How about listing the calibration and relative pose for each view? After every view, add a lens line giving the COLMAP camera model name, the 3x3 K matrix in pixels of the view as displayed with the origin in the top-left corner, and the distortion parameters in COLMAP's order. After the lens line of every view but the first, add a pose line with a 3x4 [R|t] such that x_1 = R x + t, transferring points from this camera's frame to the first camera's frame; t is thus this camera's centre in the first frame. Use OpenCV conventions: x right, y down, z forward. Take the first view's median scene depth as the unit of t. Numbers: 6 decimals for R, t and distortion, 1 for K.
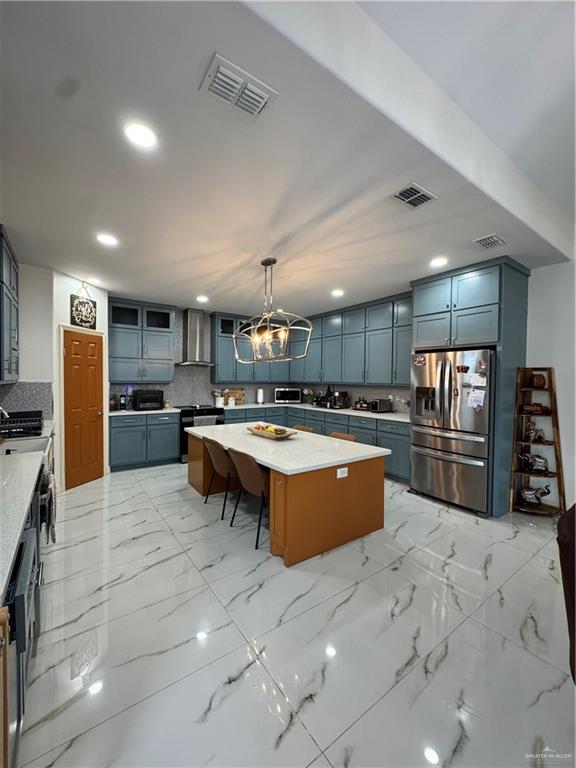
lens RADIAL K [[307.6, 0, 287.2], [0, 307.6, 382.9], [0, 0, 1]] dist [-0.001489, -0.000137]
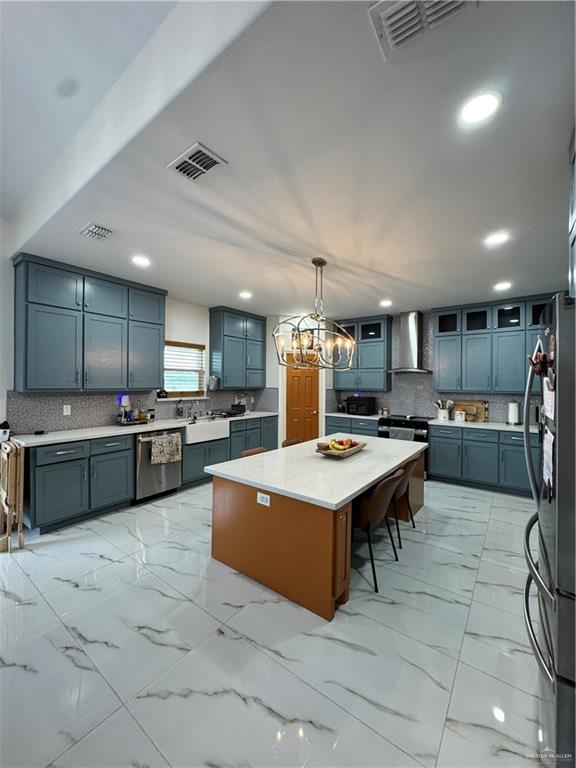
lens RADIAL K [[307.6, 0, 288.1], [0, 307.6, 383.4], [0, 0, 1]] dist [-0.001489, -0.000137]
pose [[0.305349, -0.000719, -0.952240, 0.606642], [-0.019378, 0.999788, -0.006969, -0.013760], [0.952043, 0.020580, 0.305270, 0.480960]]
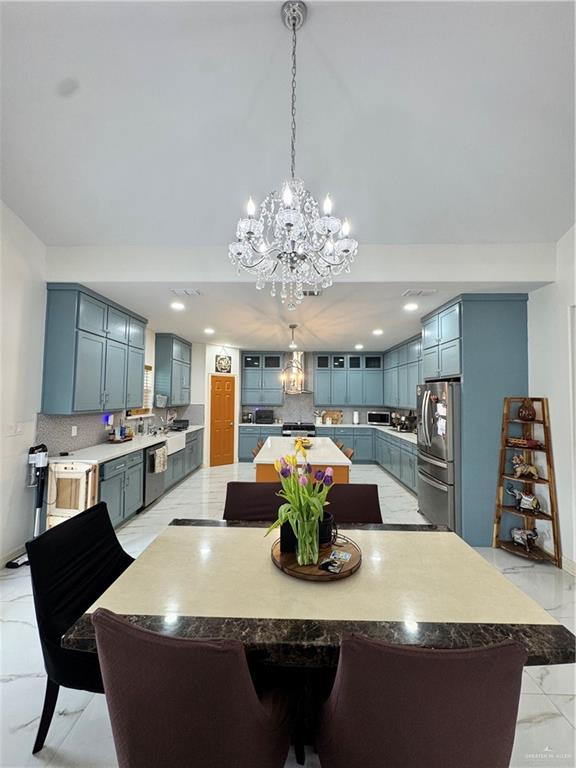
lens RADIAL K [[307.6, 0, 288.4], [0, 307.6, 383.1], [0, 0, 1]] dist [-0.001489, -0.000137]
pose [[0.802354, -0.025261, -0.596313, 0.609484], [-0.012571, 0.998167, -0.059200, -0.023535], [0.596716, 0.054995, 0.800566, -0.143604]]
